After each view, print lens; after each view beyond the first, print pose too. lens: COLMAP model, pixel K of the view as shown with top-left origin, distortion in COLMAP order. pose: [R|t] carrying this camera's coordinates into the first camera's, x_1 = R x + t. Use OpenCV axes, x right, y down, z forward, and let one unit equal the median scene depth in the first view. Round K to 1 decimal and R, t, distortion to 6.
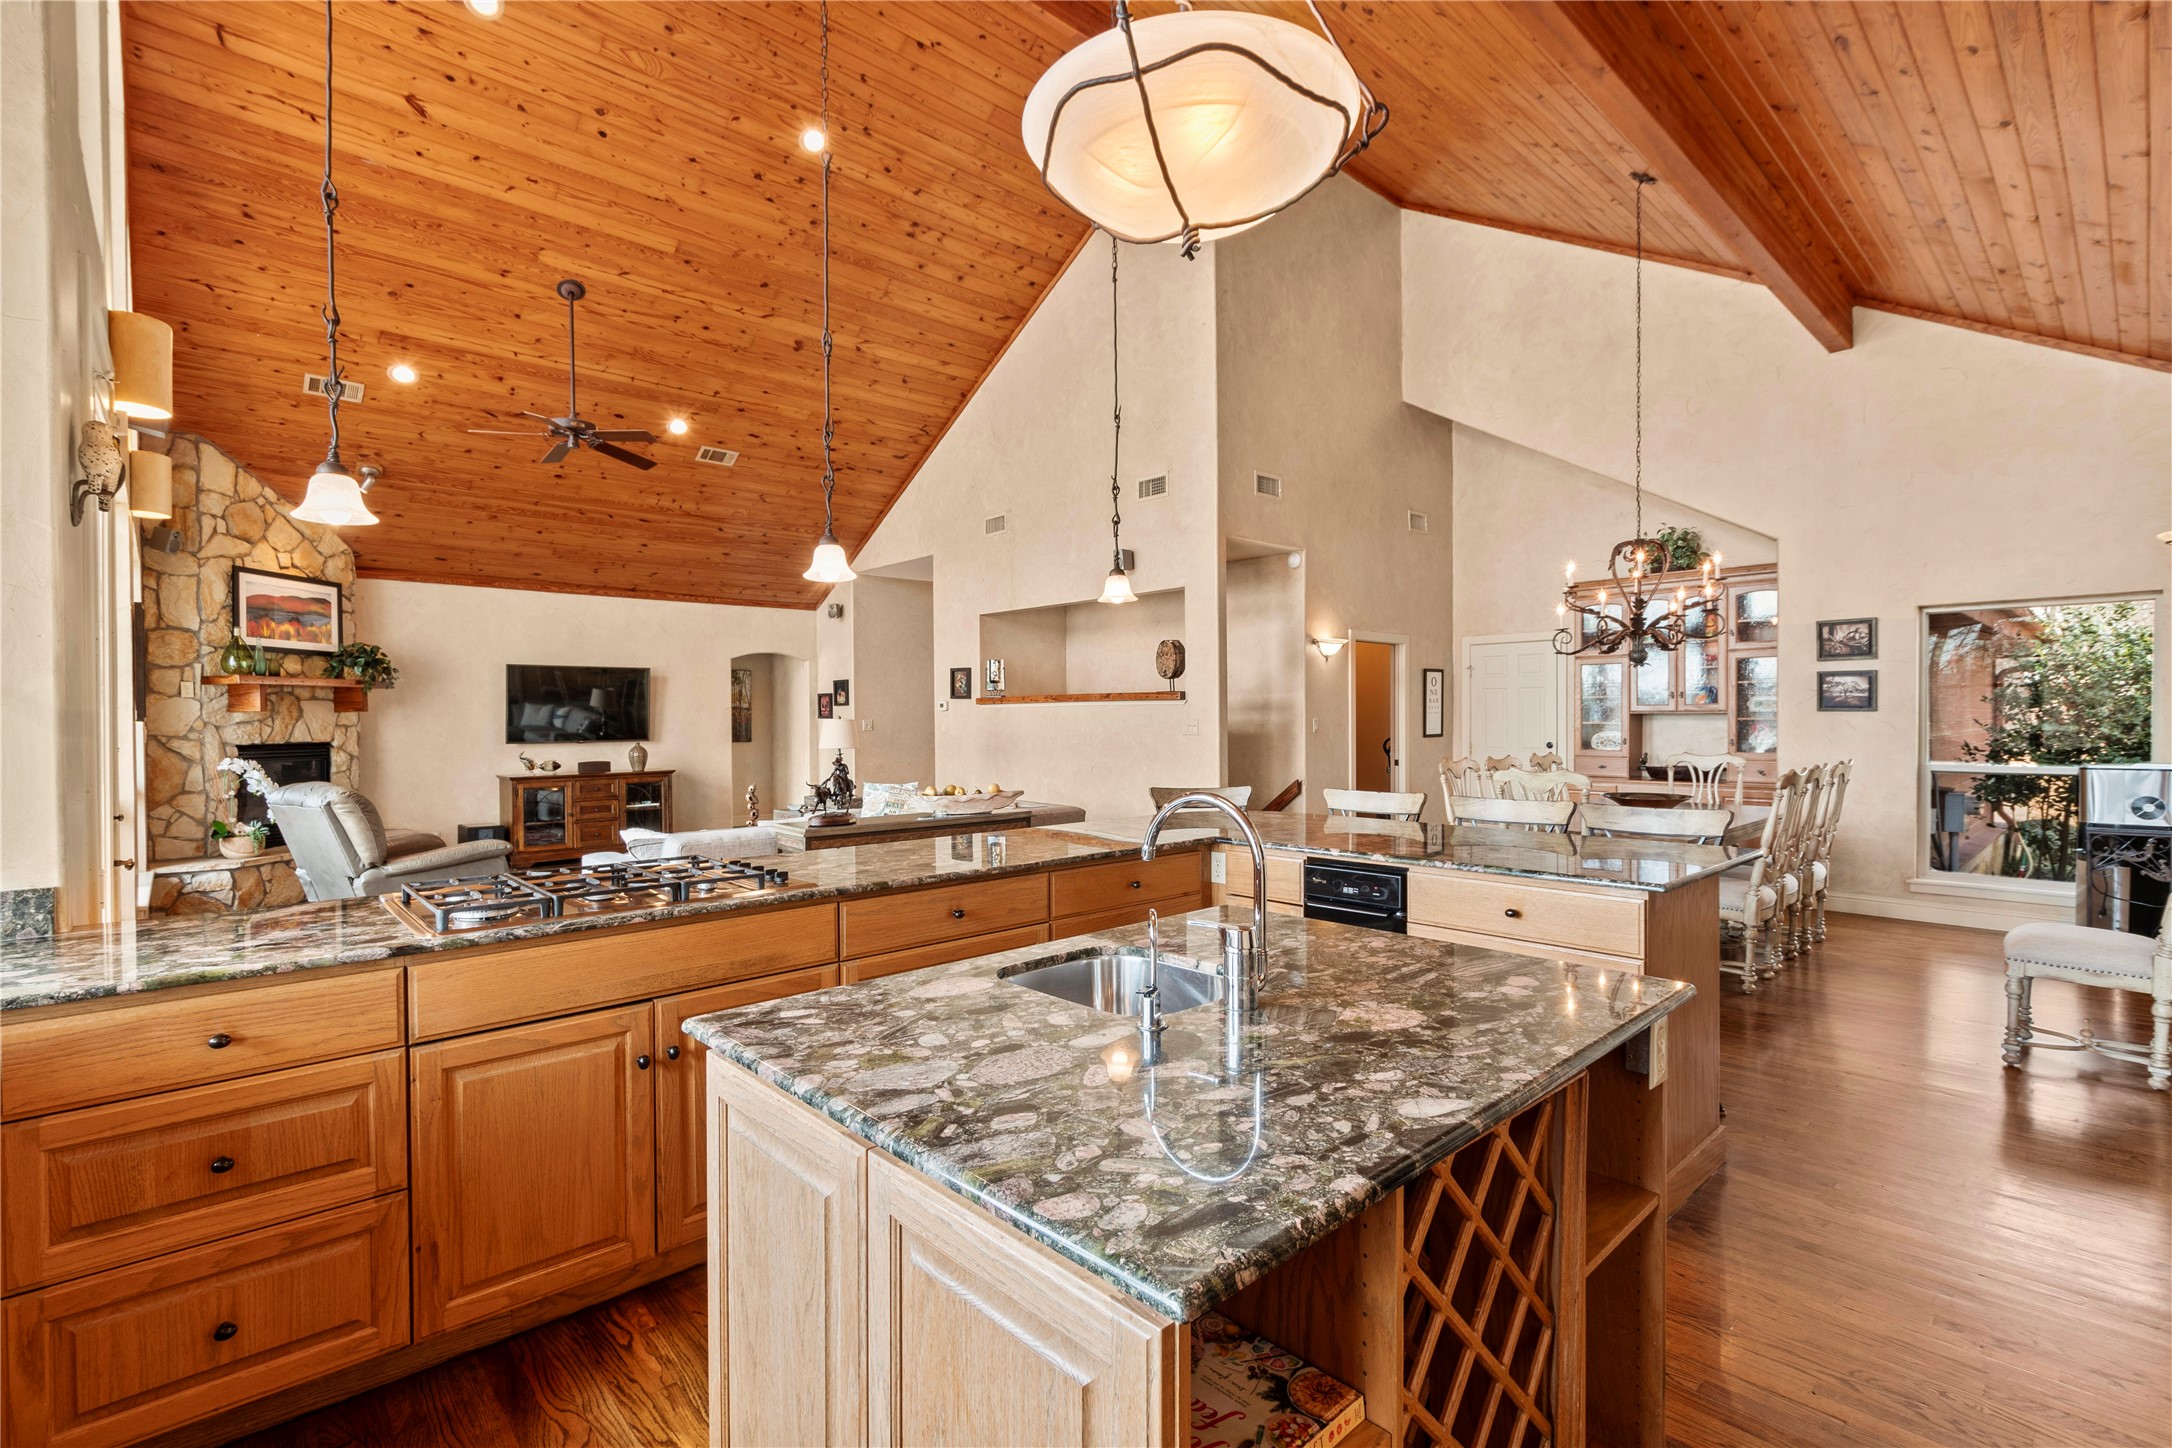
lens RADIAL K [[990.3, 0, 1089.6], [0, 990.3, 727.4], [0, 0, 1]] dist [-0.004845, 0.000051]
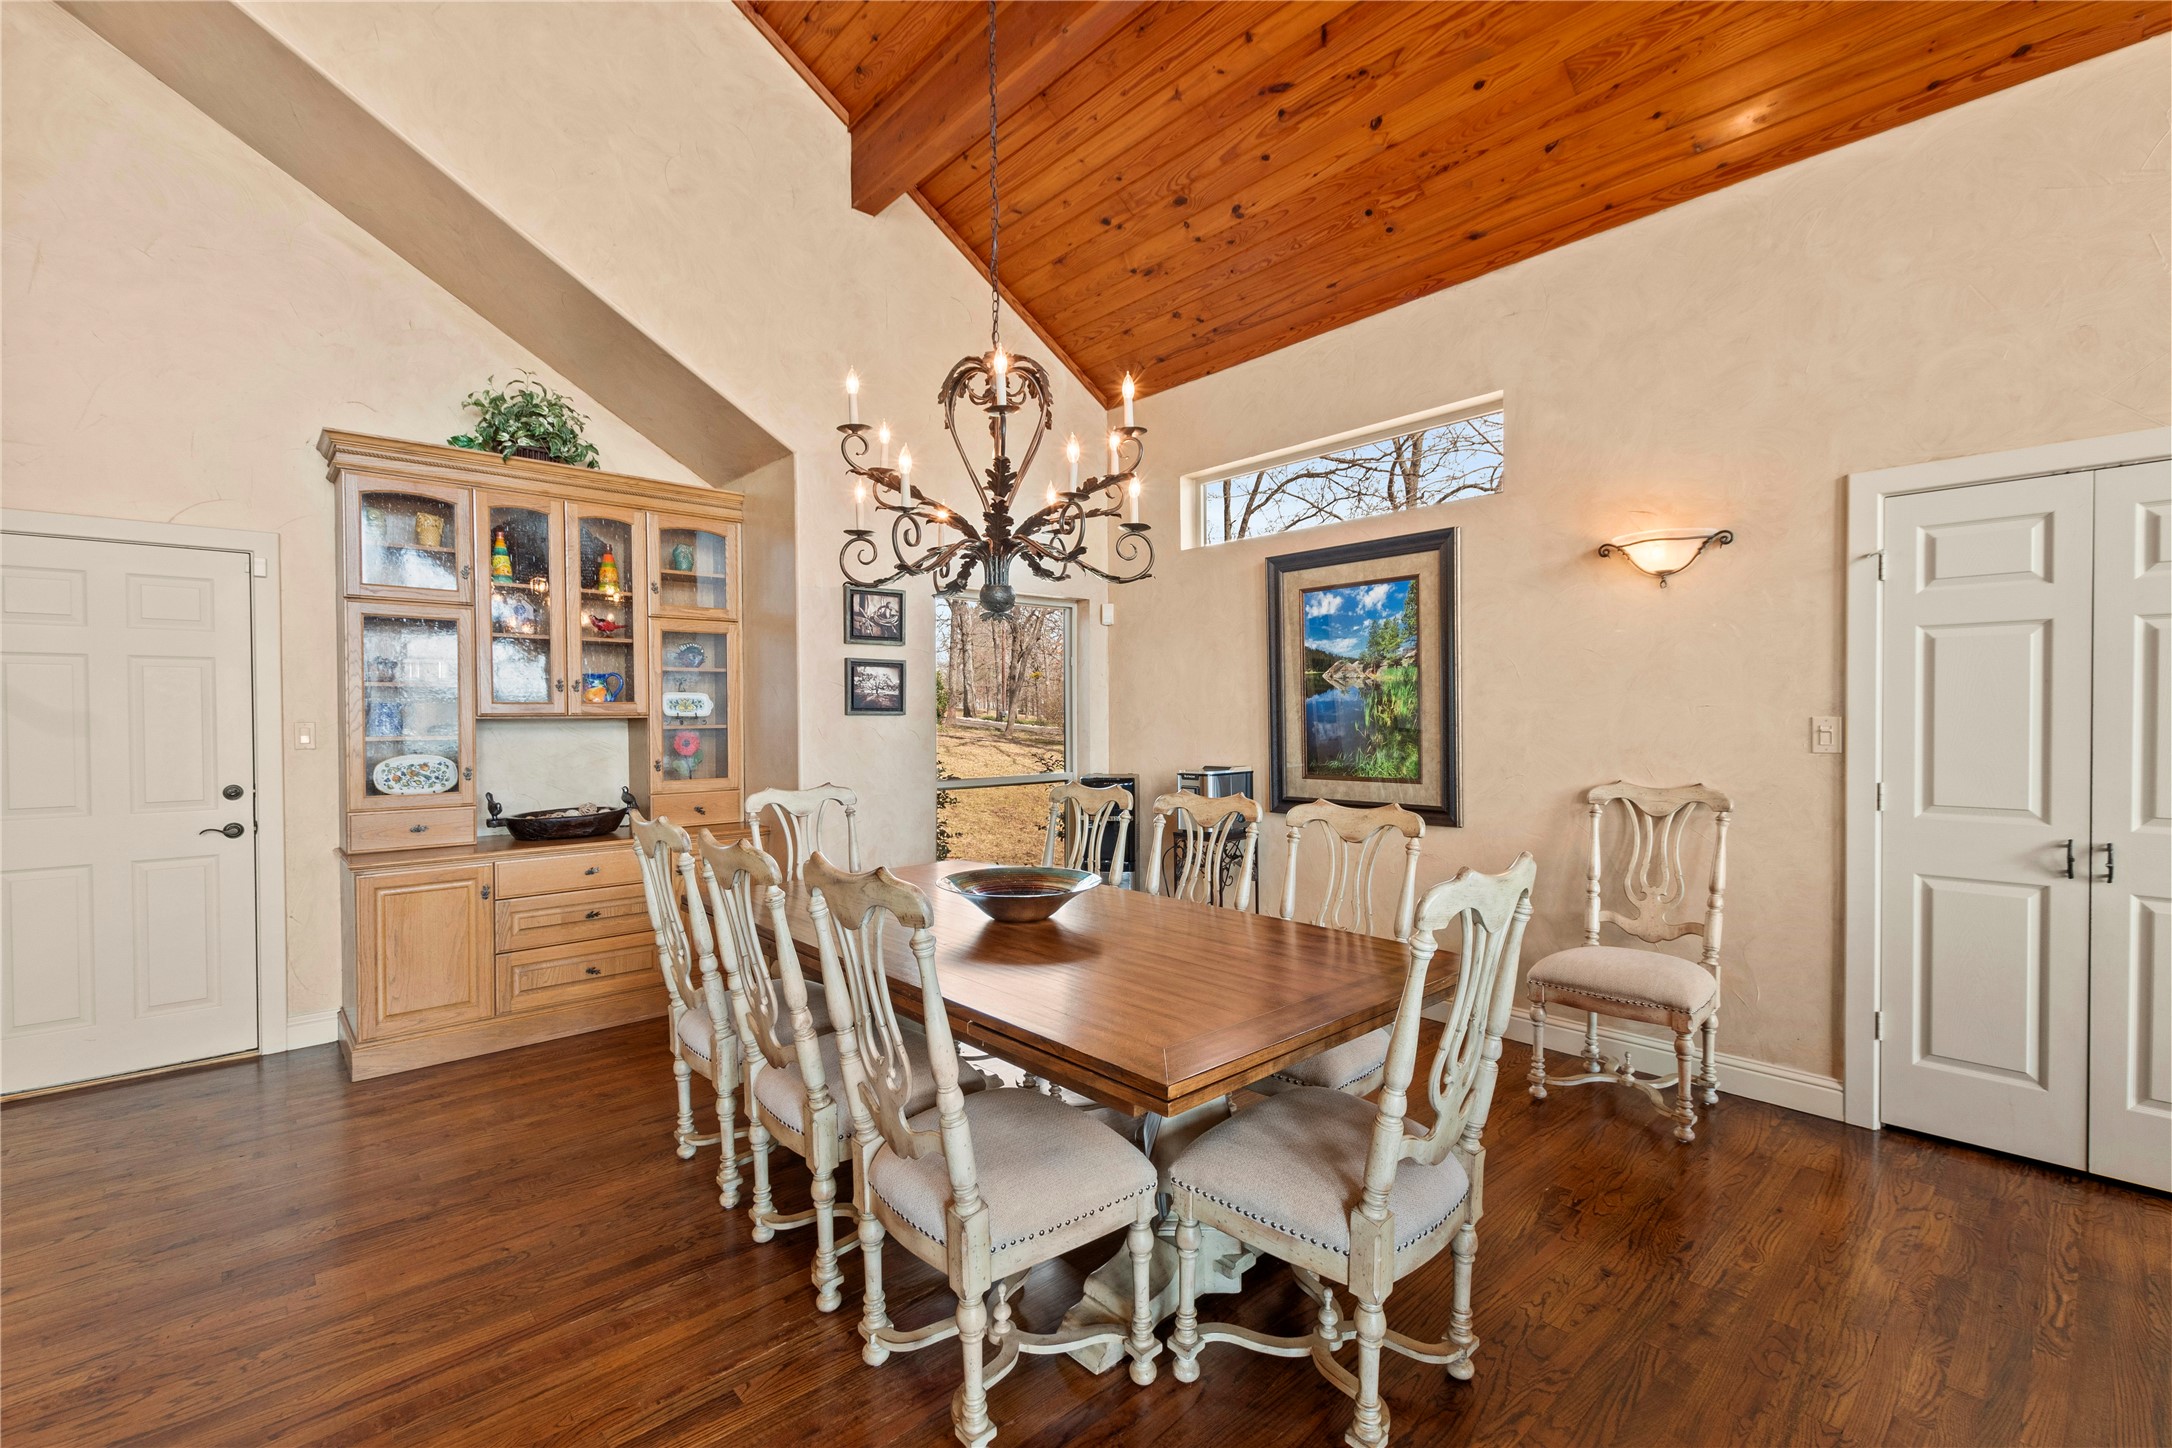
lens RADIAL K [[931.3, 0, 1086.2], [0, 931.3, 727.6], [0, 0, 1]] dist [0.006286, -0.002756]
pose [[0.012328, -0.007620, 0.999895, 0.083174], [0.016203, 0.999841, 0.007420, -0.009872], [-0.999793, 0.016110, 0.012449, 0.836465]]
